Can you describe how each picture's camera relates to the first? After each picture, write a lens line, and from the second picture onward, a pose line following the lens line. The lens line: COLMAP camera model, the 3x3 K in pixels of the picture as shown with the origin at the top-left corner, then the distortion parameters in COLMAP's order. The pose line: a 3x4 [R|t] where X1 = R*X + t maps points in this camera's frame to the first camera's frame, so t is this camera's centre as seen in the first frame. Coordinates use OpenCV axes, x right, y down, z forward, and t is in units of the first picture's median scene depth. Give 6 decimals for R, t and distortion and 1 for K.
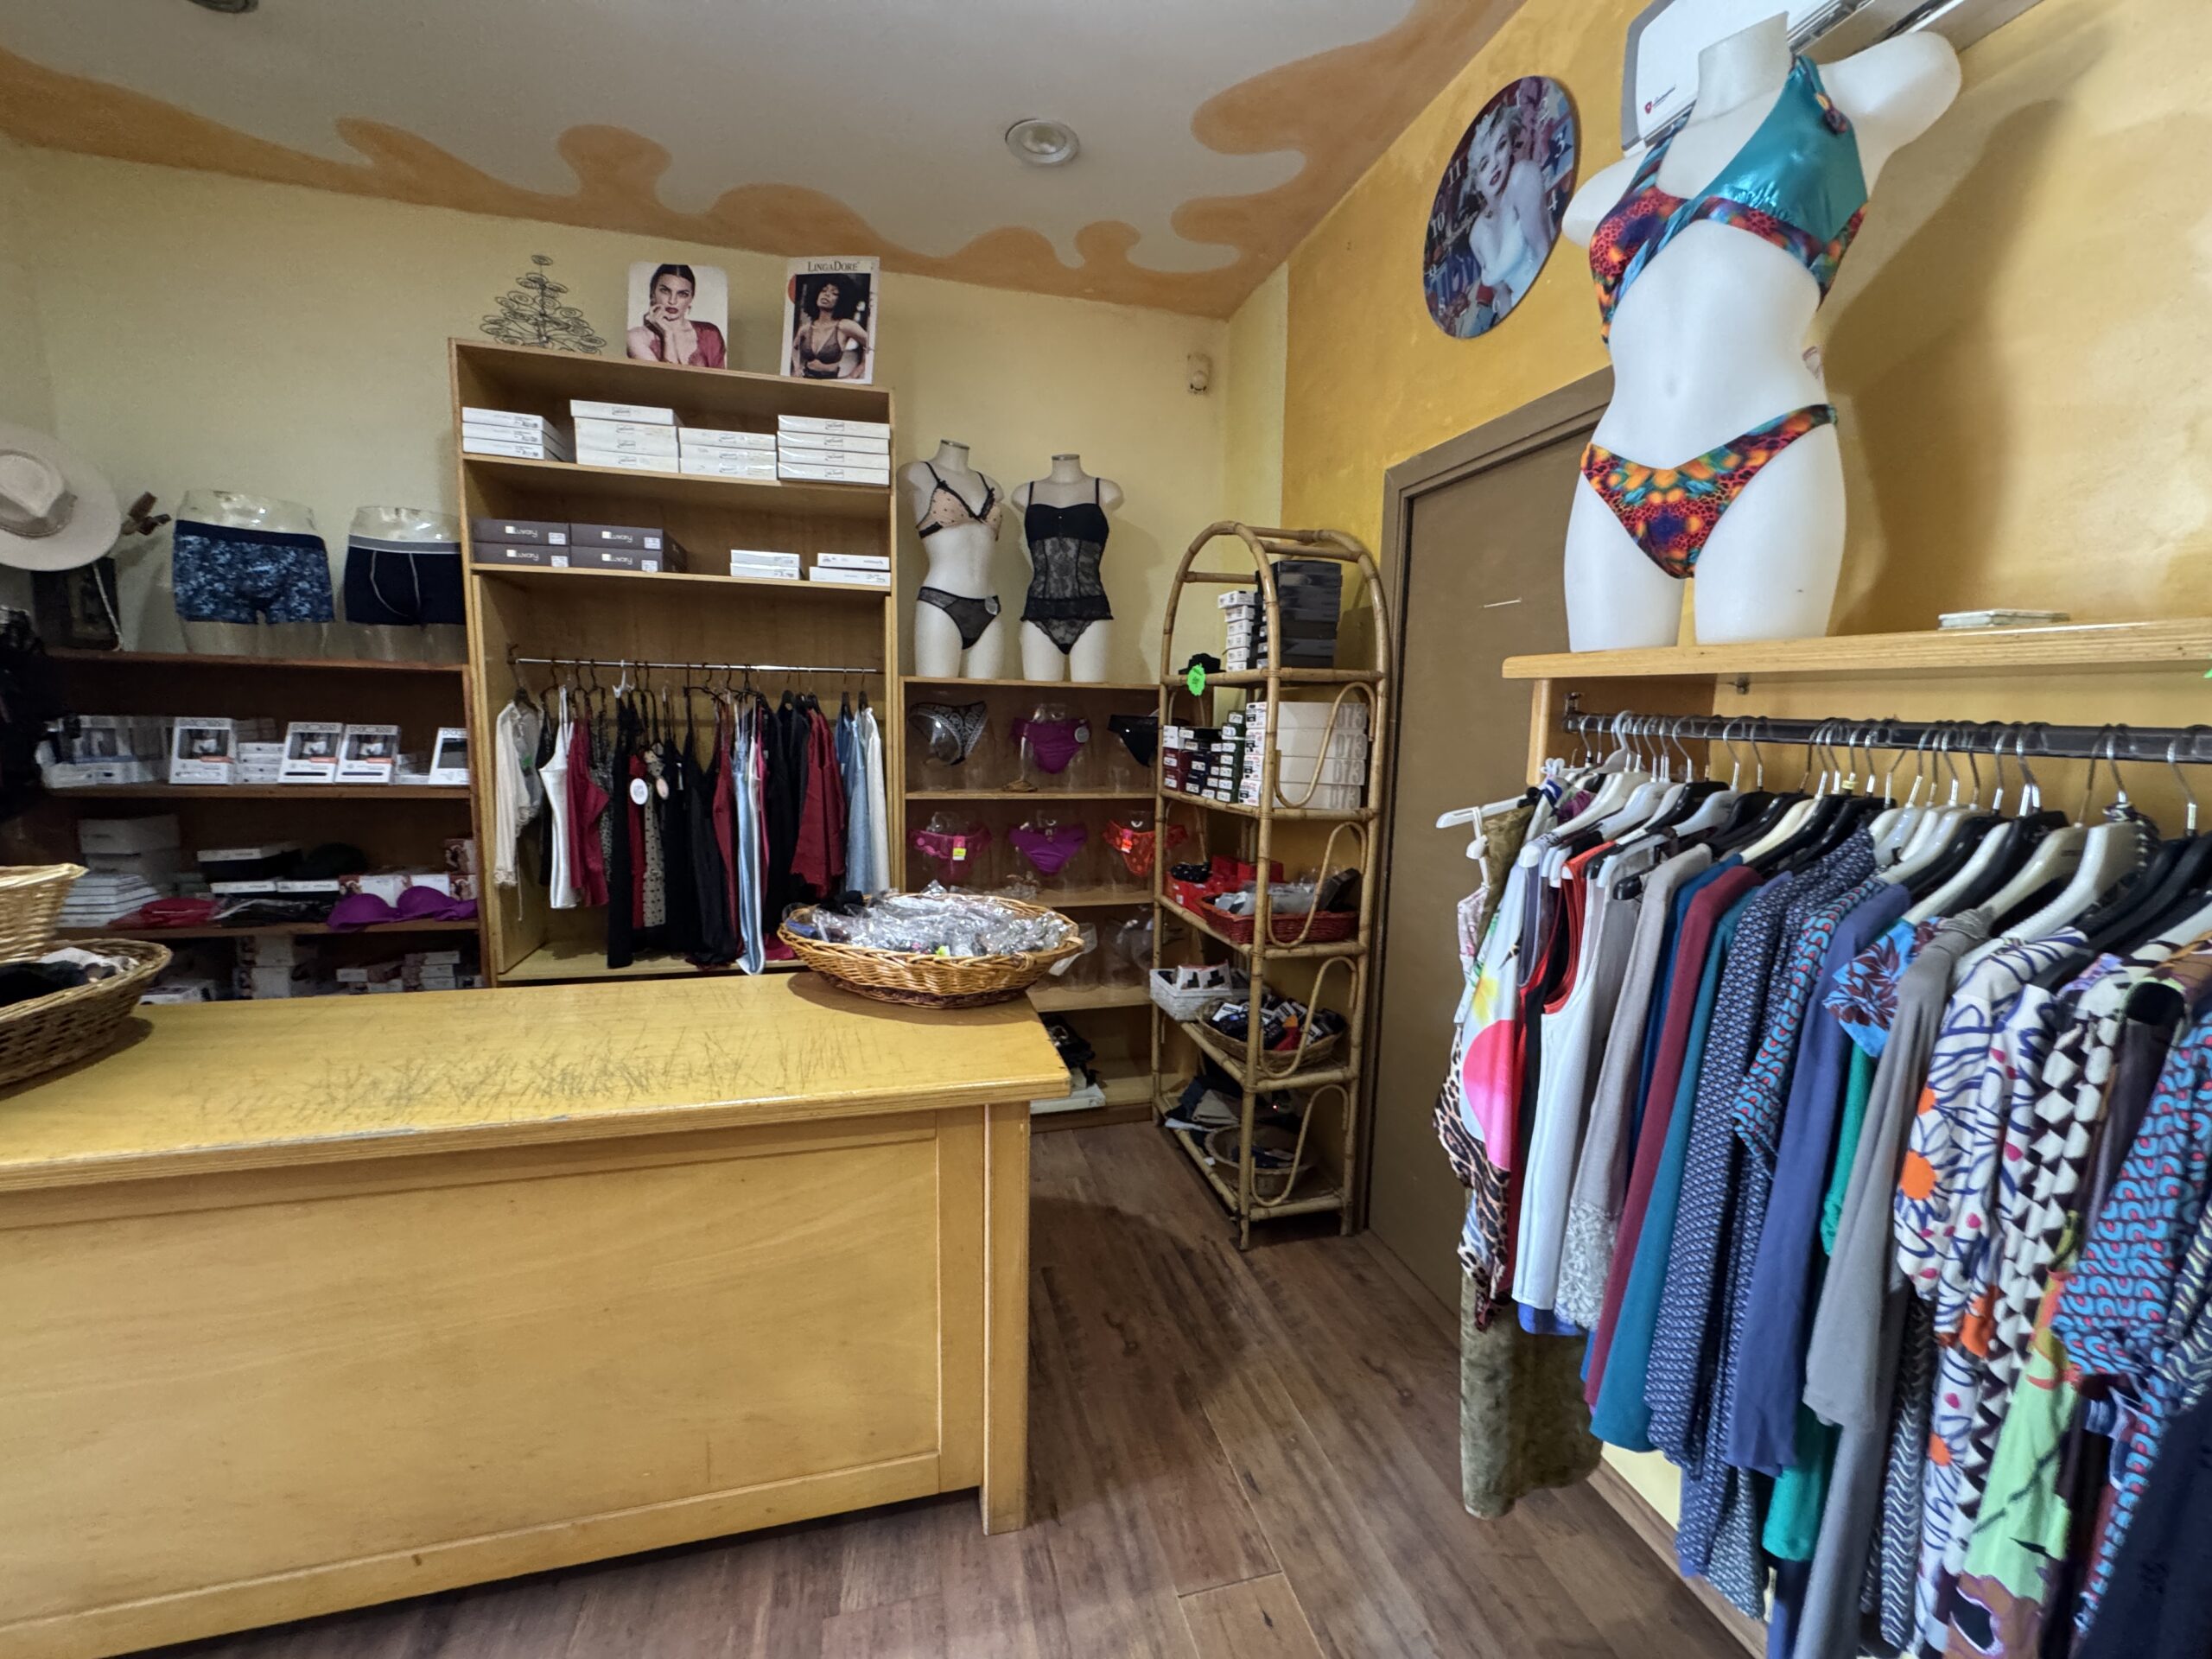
lens RADIAL K [[884.8, 0, 1103.2], [0, 884.8, 834.2], [0, 0, 1]] dist [-0.003040, 0.000107]
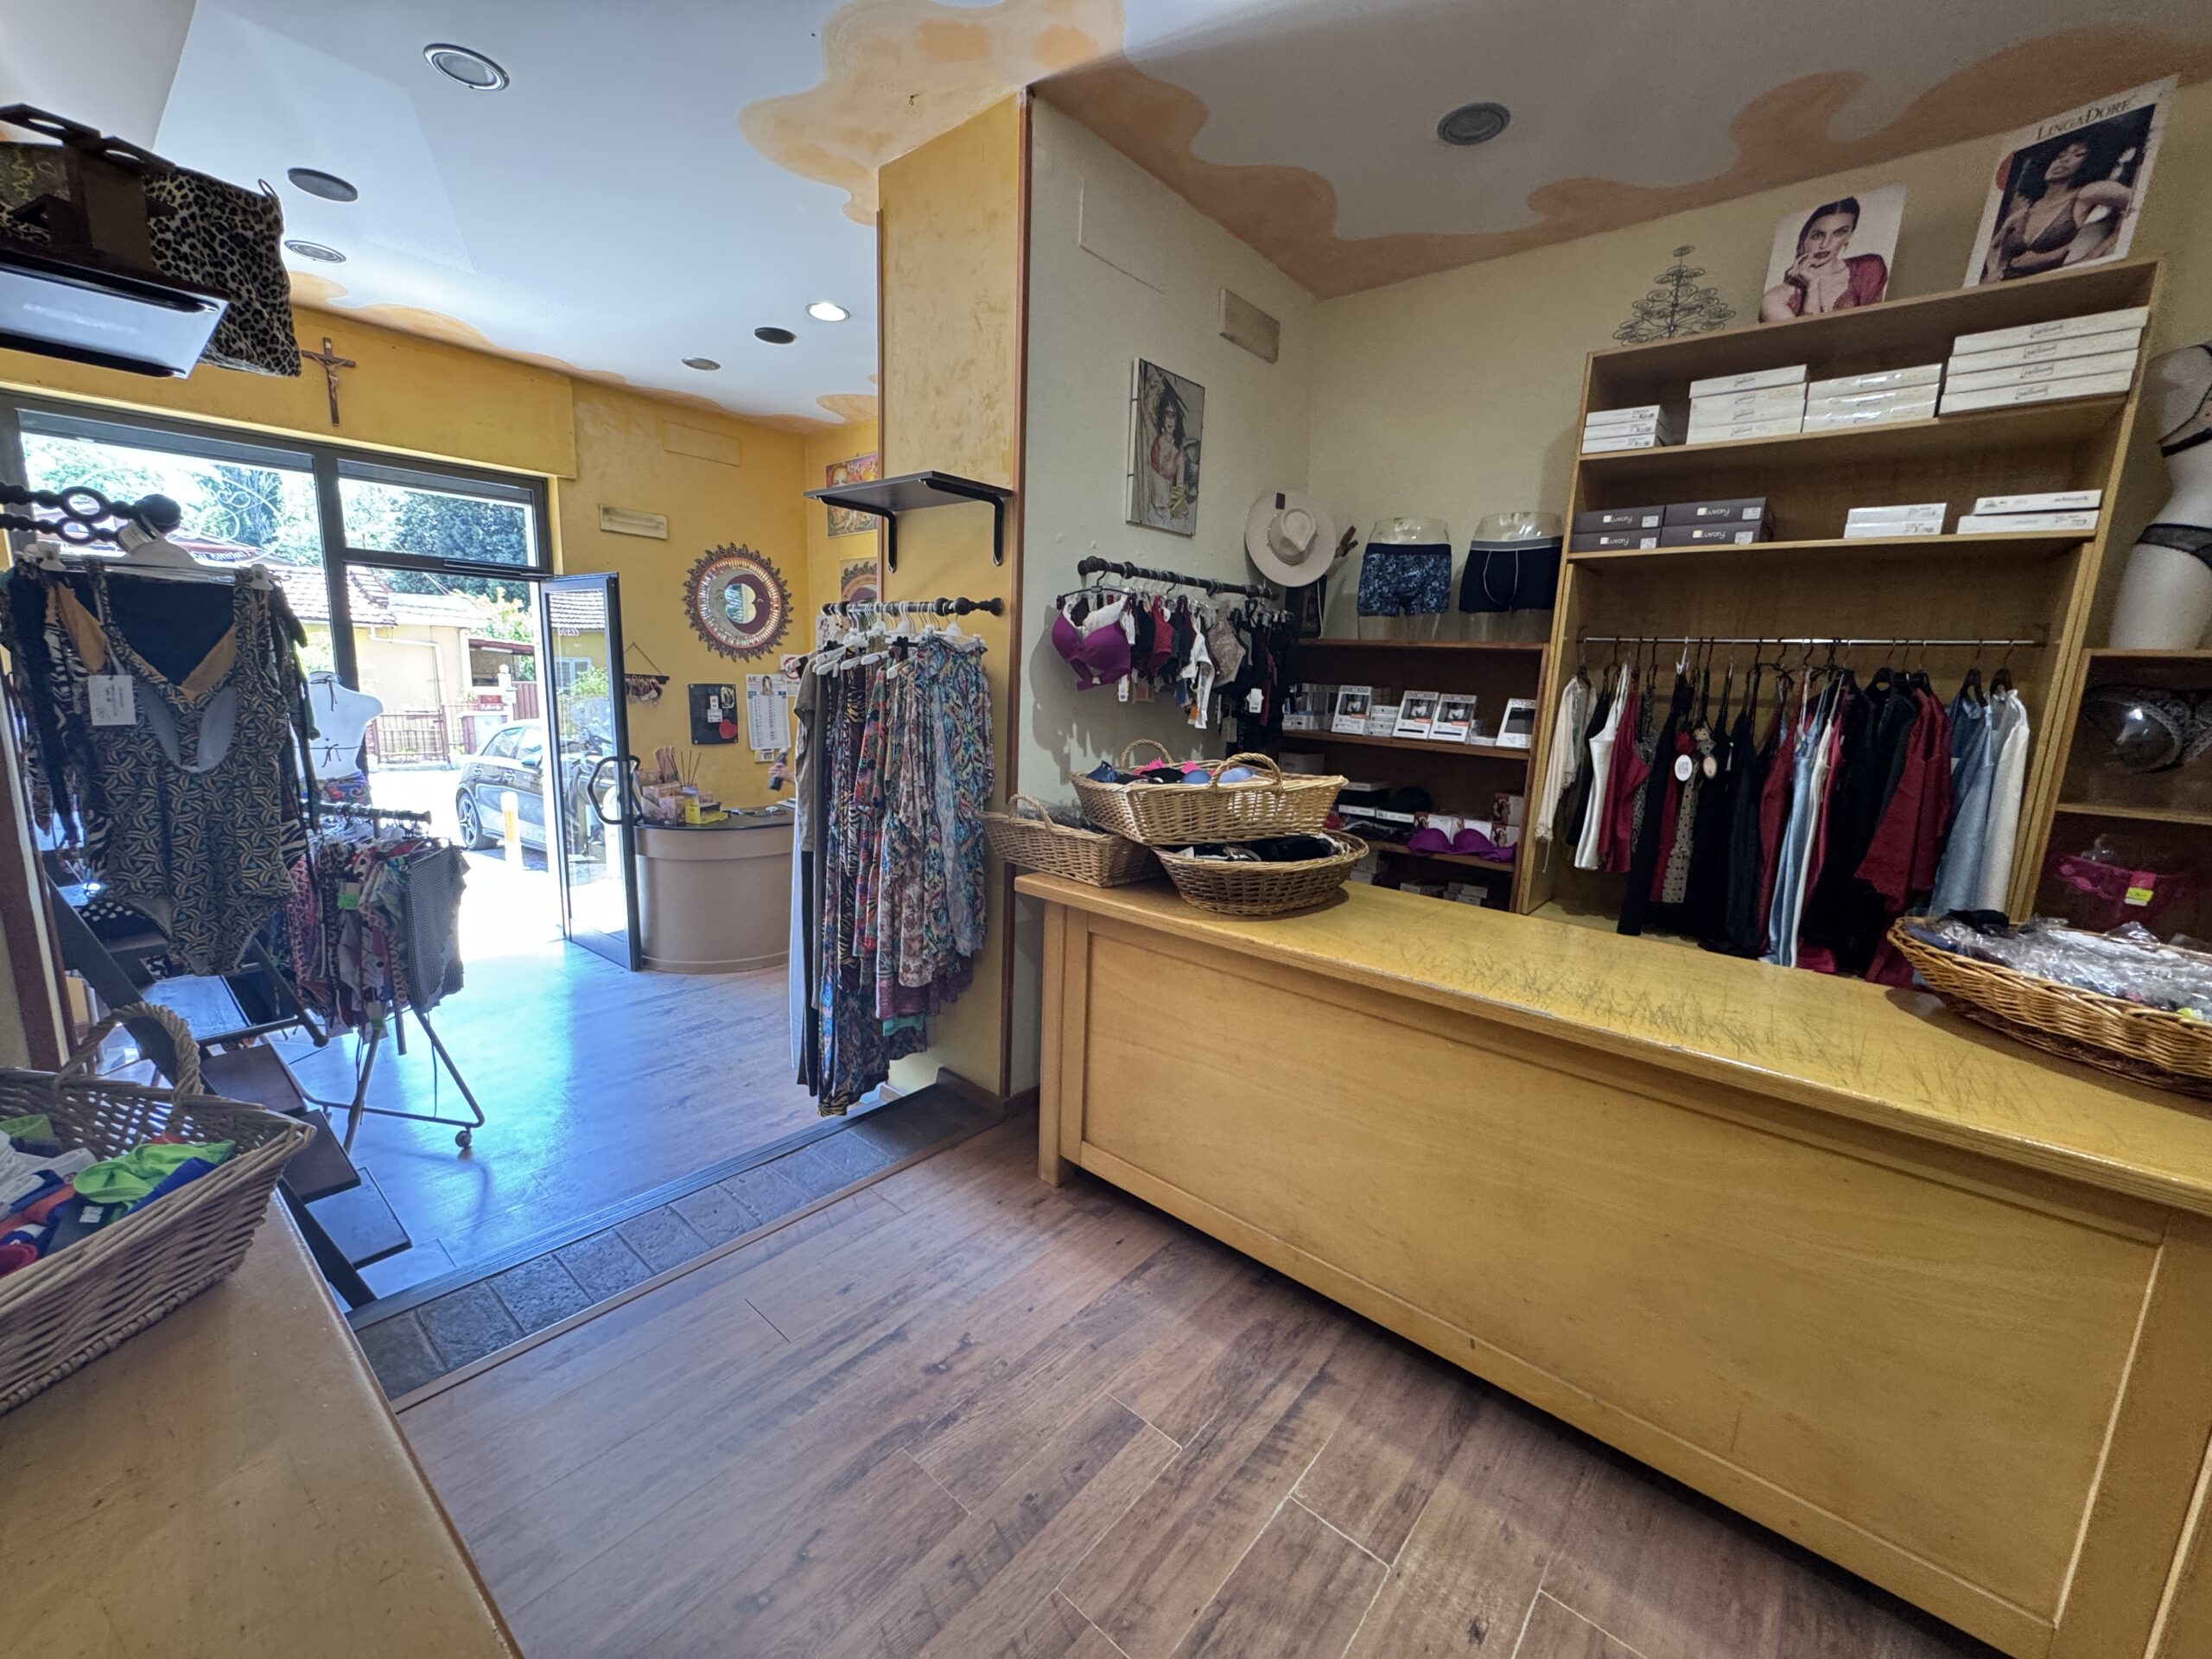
lens RADIAL K [[884.8, 0, 1100.5], [0, 884.8, 832.5], [0, 0, 1]] dist [-0.003040, 0.000107]
pose [[0.569702, 0.150098, -0.808028, -0.084563], [-0.137499, 0.986731, 0.086350, 0.029170], [0.810267, 0.061910, 0.582781, -0.117613]]
